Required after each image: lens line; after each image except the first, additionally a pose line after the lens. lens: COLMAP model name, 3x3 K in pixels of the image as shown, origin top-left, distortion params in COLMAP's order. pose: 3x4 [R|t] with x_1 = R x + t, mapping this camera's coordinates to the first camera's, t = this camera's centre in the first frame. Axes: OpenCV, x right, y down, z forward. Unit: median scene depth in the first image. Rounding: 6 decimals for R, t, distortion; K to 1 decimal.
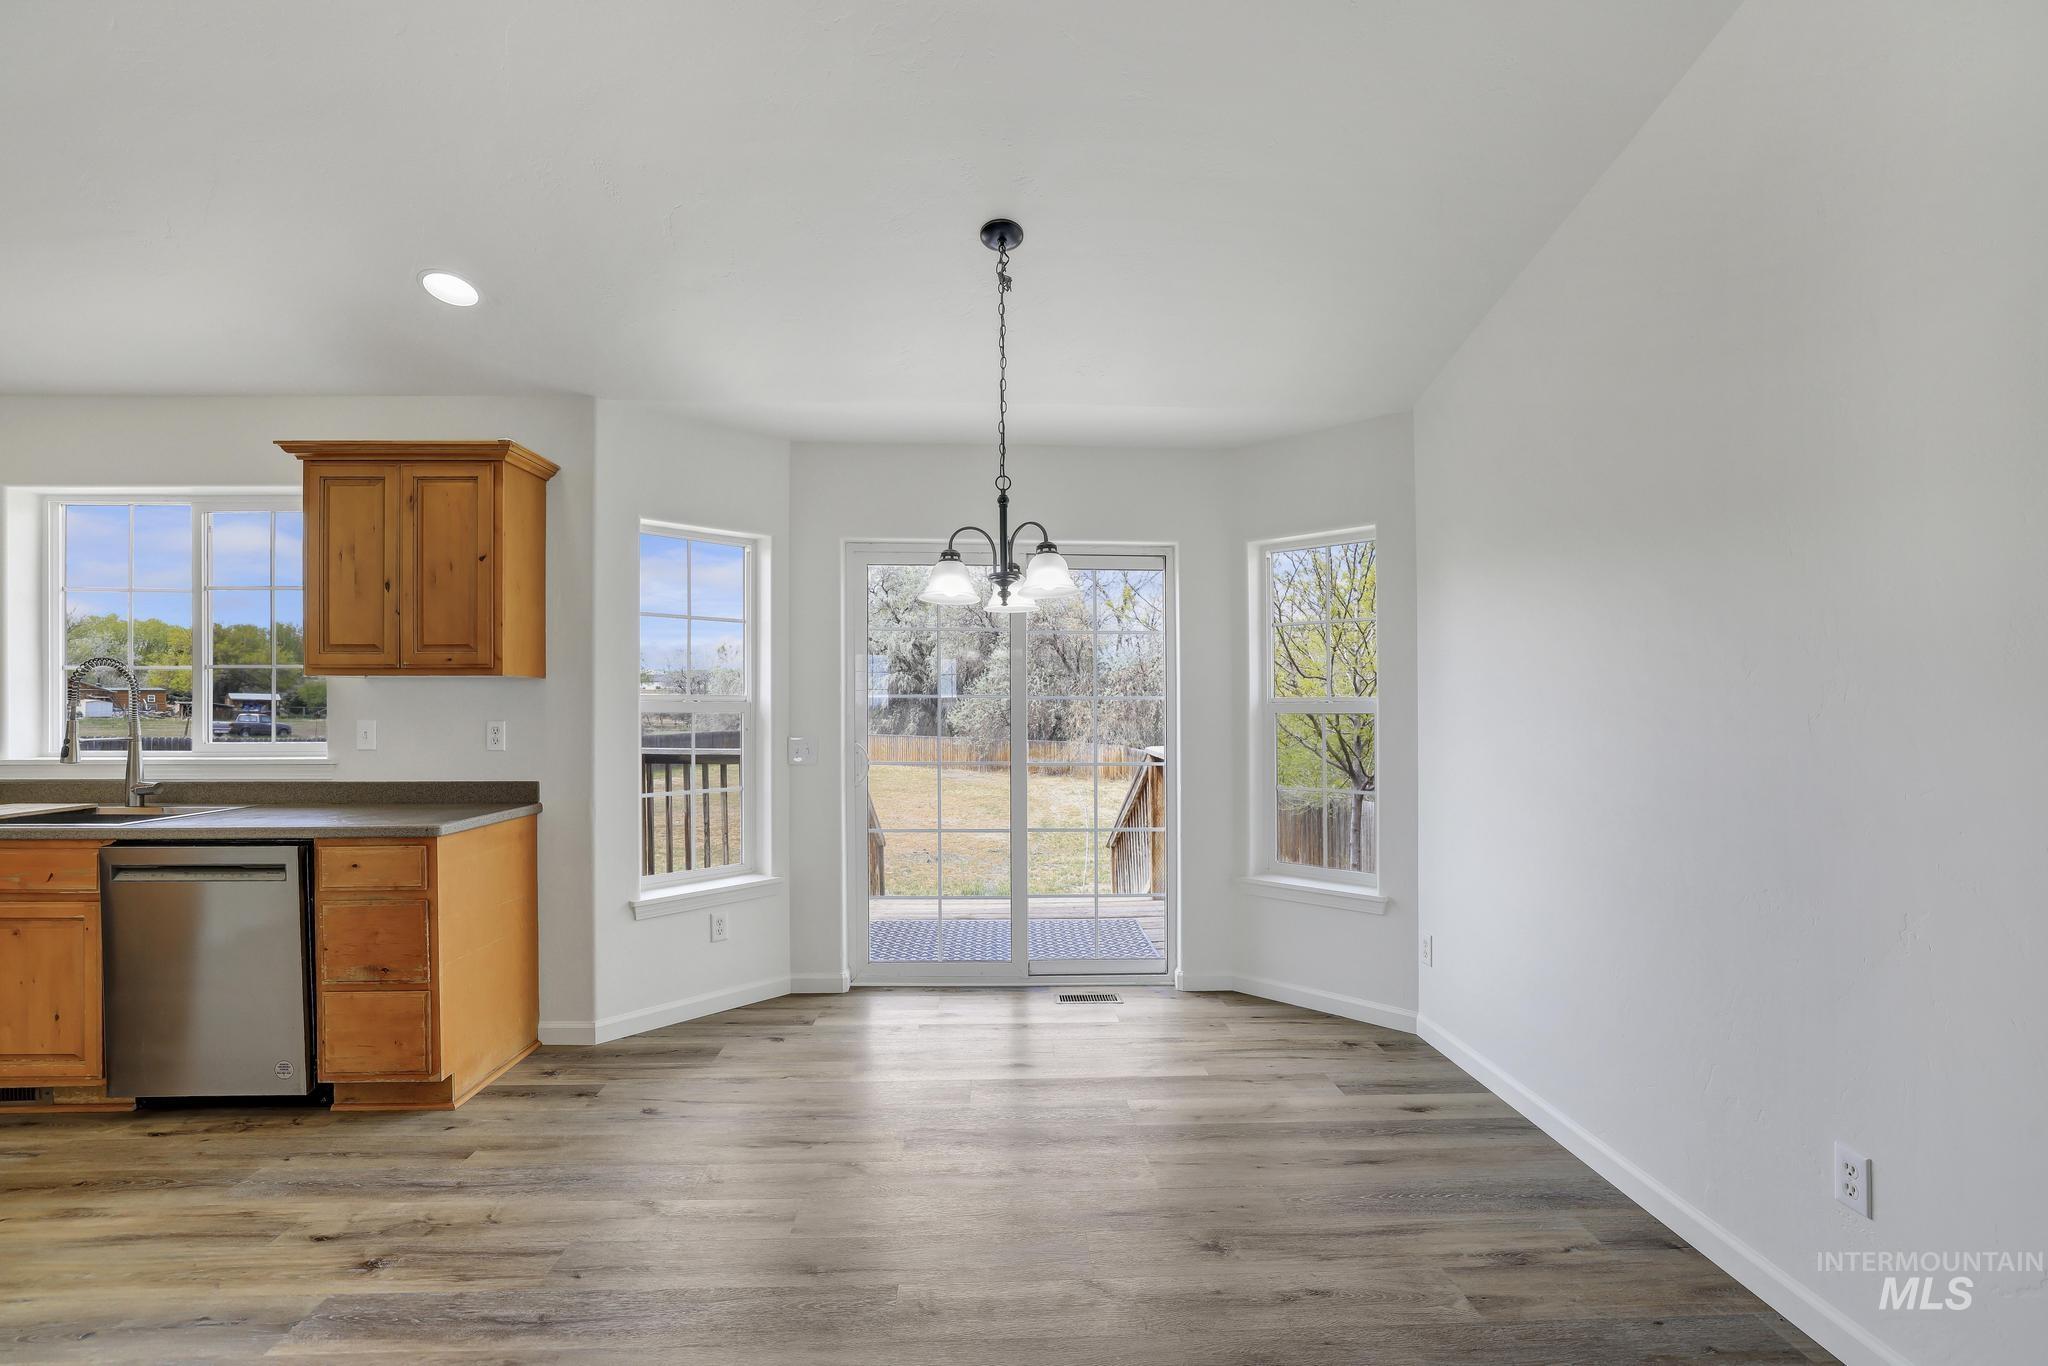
lens RADIAL K [[903.7, 0, 1021.2], [0, 903.7, 687.6], [0, 0, 1]] dist [-0.009899, 0.001597]
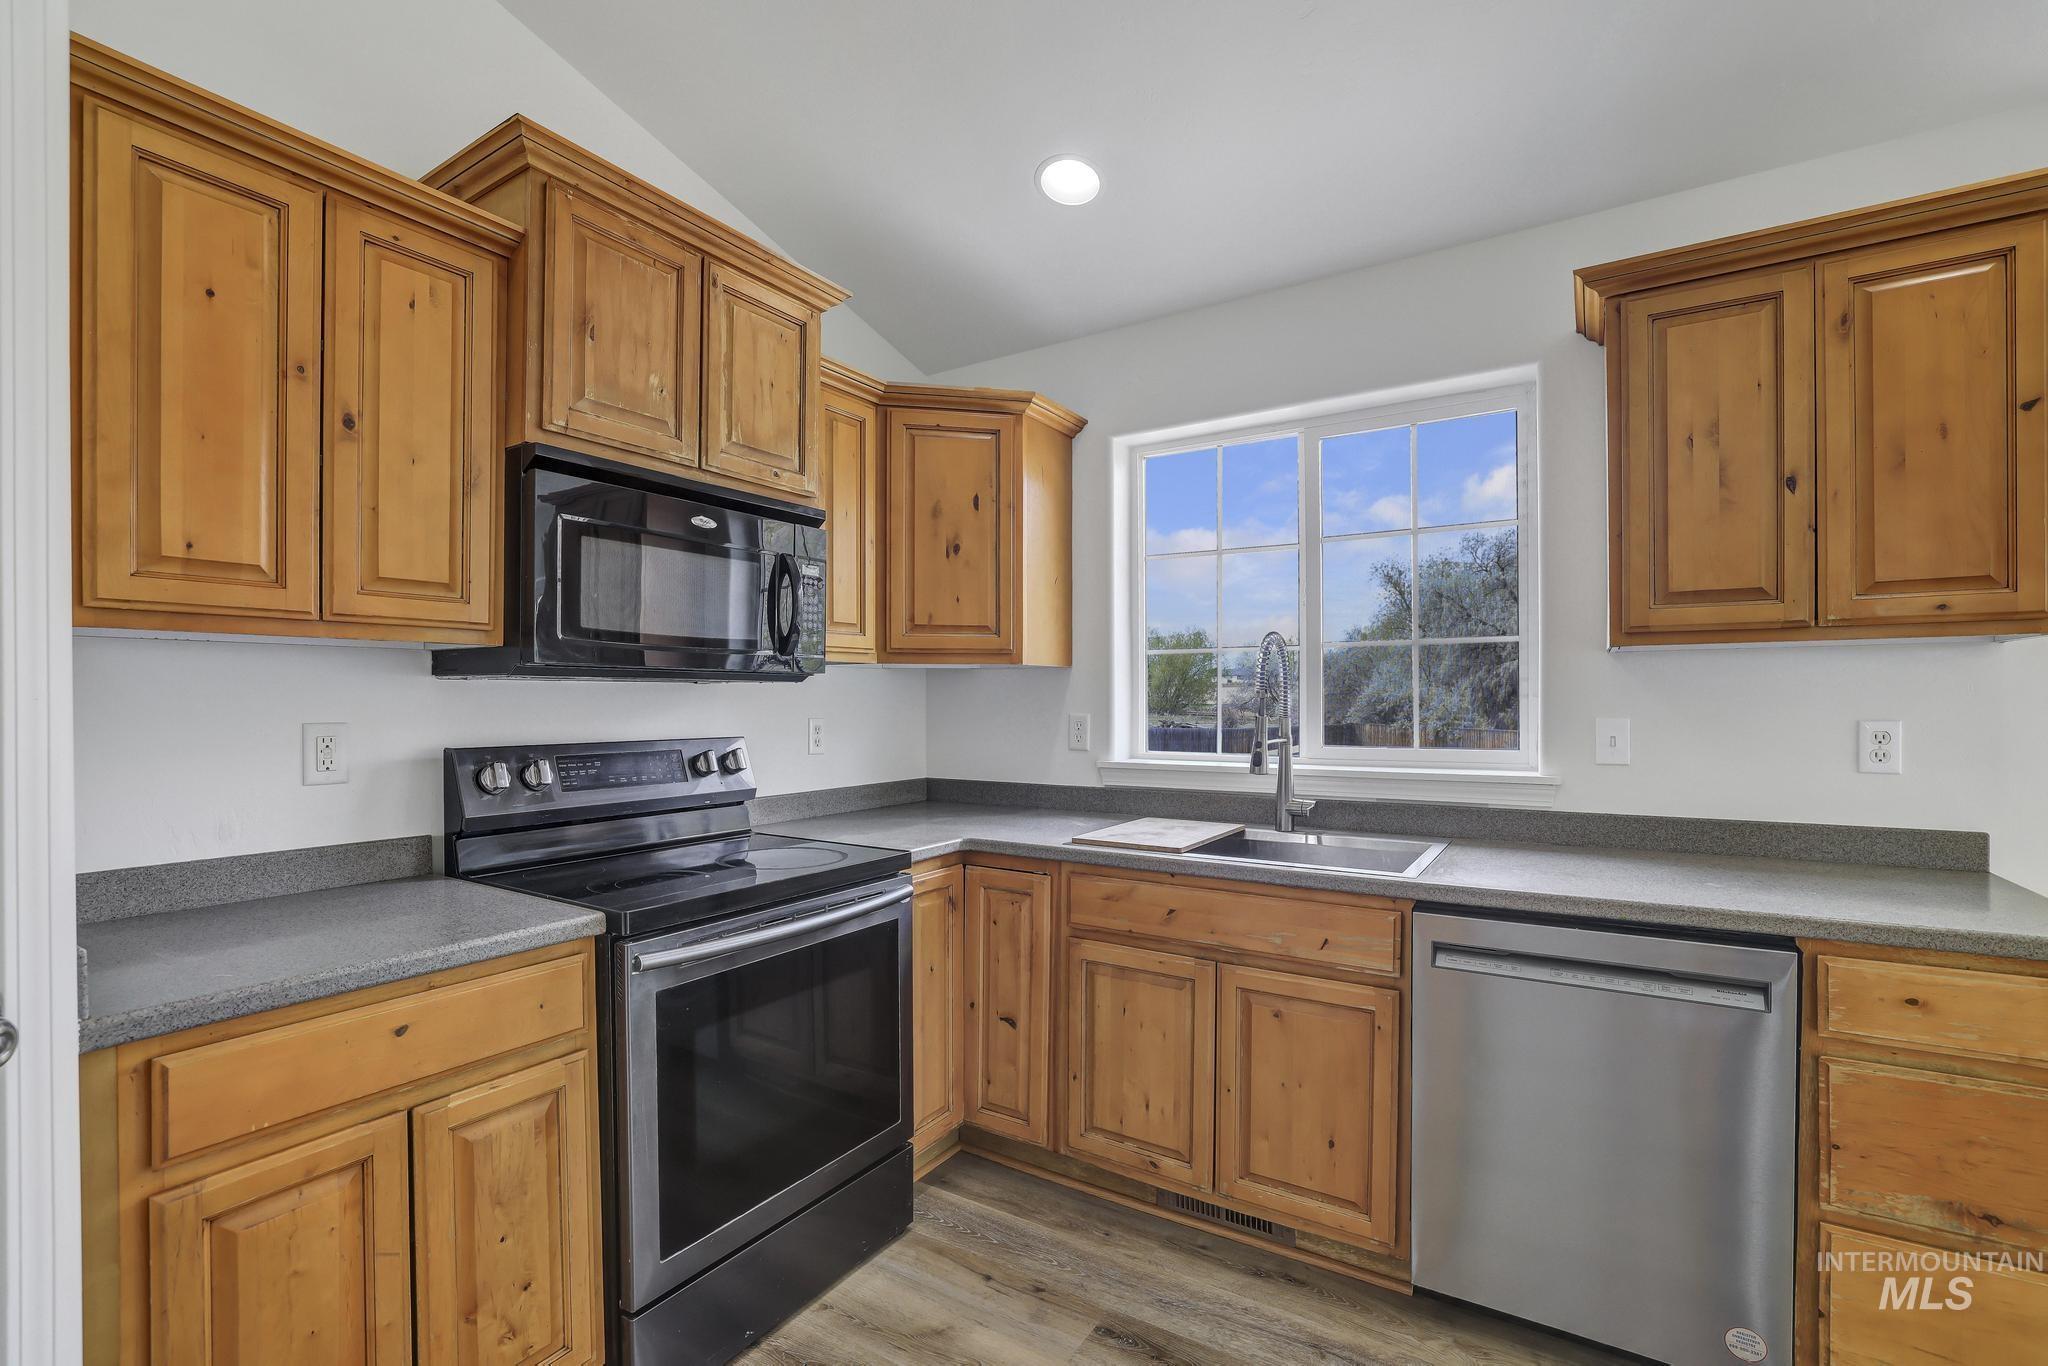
lens RADIAL K [[903.7, 0, 1029.0], [0, 903.7, 694.8], [0, 0, 1]] dist [-0.009899, 0.001597]
pose [[0.830022, -0.007589, -0.557679, -0.787684], [0.016498, 0.999804, 0.010949, 0.005967], [0.557487, -0.018288, 0.829984, 0.261046]]
